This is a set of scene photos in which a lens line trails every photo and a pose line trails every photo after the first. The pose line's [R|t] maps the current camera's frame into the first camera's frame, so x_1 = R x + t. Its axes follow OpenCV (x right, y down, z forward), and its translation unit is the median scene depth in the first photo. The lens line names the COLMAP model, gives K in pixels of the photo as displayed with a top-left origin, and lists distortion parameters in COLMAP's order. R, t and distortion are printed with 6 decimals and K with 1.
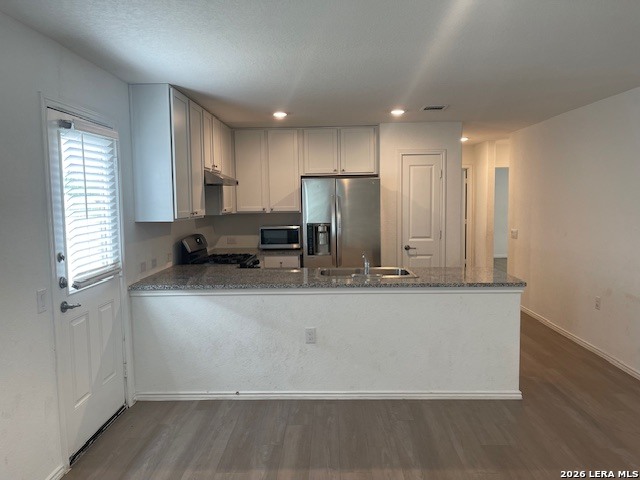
lens RADIAL K [[486.9, 0, 320.0], [0, 486.9, 240.0], [0, 0, 1]] dist [0.085389, -0.108537]
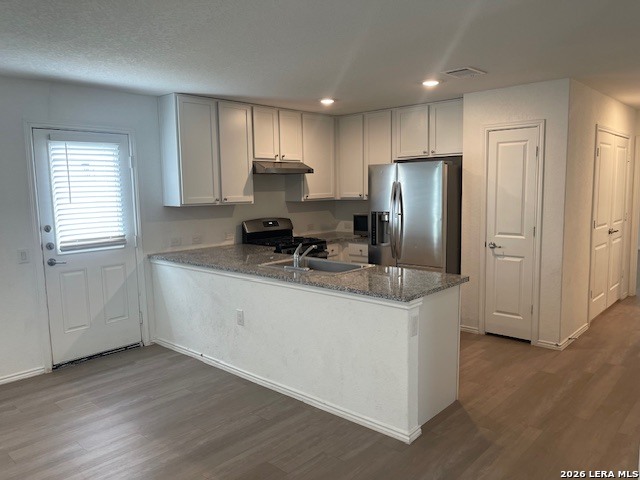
lens RADIAL K [[486.9, 0, 320.0], [0, 486.9, 240.0], [0, 0, 1]] dist [0.085389, -0.108537]
pose [[0.748633, 0.073266, -0.658924, 0.533462], [-0.048138, 0.997259, 0.056194, -0.026854], [0.661235, -0.010349, 0.750107, 0.213710]]
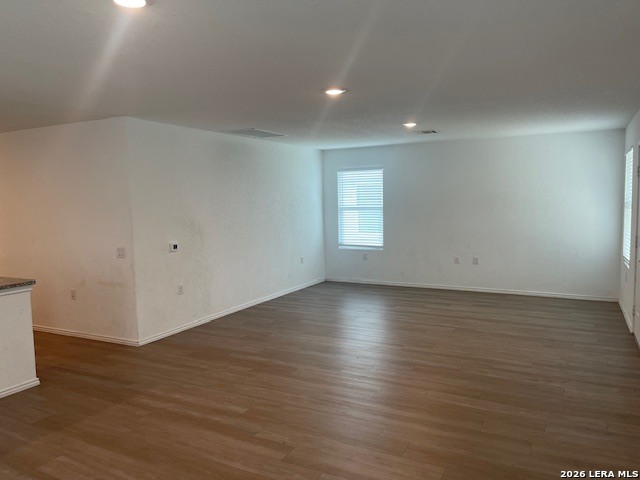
lens RADIAL K [[486.9, 0, 320.0], [0, 486.9, 240.0], [0, 0, 1]] dist [0.085389, -0.108537]
pose [[0.446611, -0.072180, 0.891812, -0.195796], [0.093079, 0.995081, 0.033925, 0.010240], [-0.889874, 0.067858, 0.451132, -0.069363]]
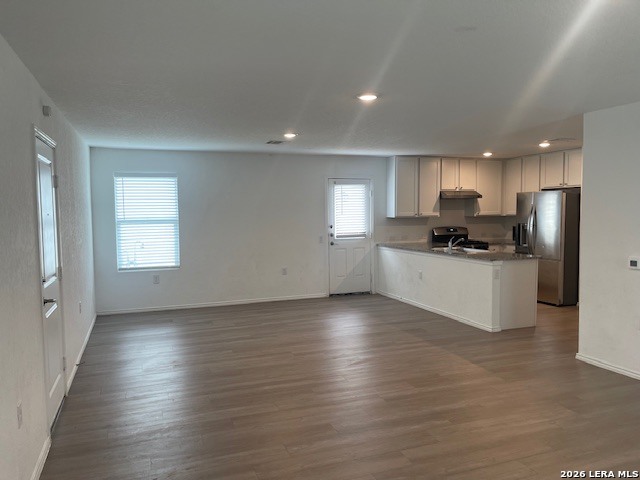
lens RADIAL K [[486.9, 0, 320.0], [0, 486.9, 240.0], [0, 0, 1]] dist [0.085389, -0.108537]
pose [[0.368184, 0.066484, -0.927373, 1.119797], [-0.074747, 0.996328, 0.041752, -0.001434], [0.926743, 0.053946, 0.371802, -0.088156]]
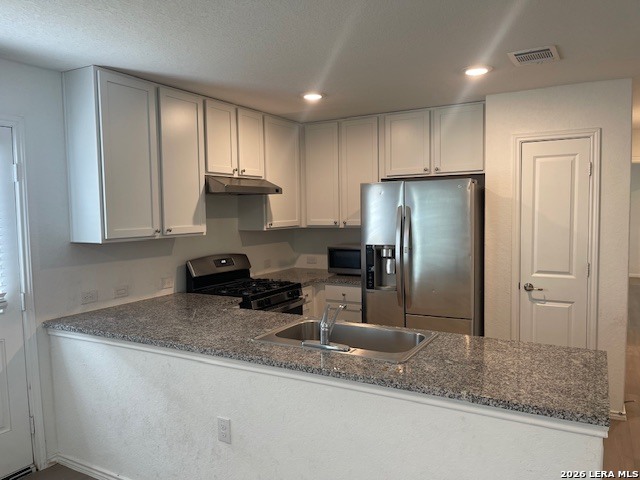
lens RADIAL K [[486.9, 0, 320.0], [0, 486.9, 240.0], [0, 0, 1]] dist [0.085389, -0.108537]
pose [[0.878656, 0.031752, -0.476398, 0.259191], [-0.036585, 0.999330, -0.000871, -0.037365], [0.476052, 0.018194, 0.879229, 0.328163]]
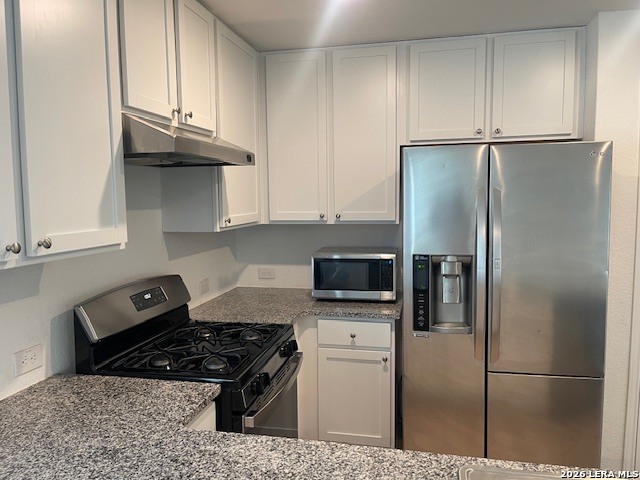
lens RADIAL K [[486.9, 0, 320.0], [0, 486.9, 240.0], [0, 0, 1]] dist [0.085389, -0.108537]
pose [[0.980216, 0.020174, -0.196898, -0.022857], [-0.018024, 0.999757, 0.012706, -0.050263], [0.197106, -0.008905, 0.980342, 0.571358]]
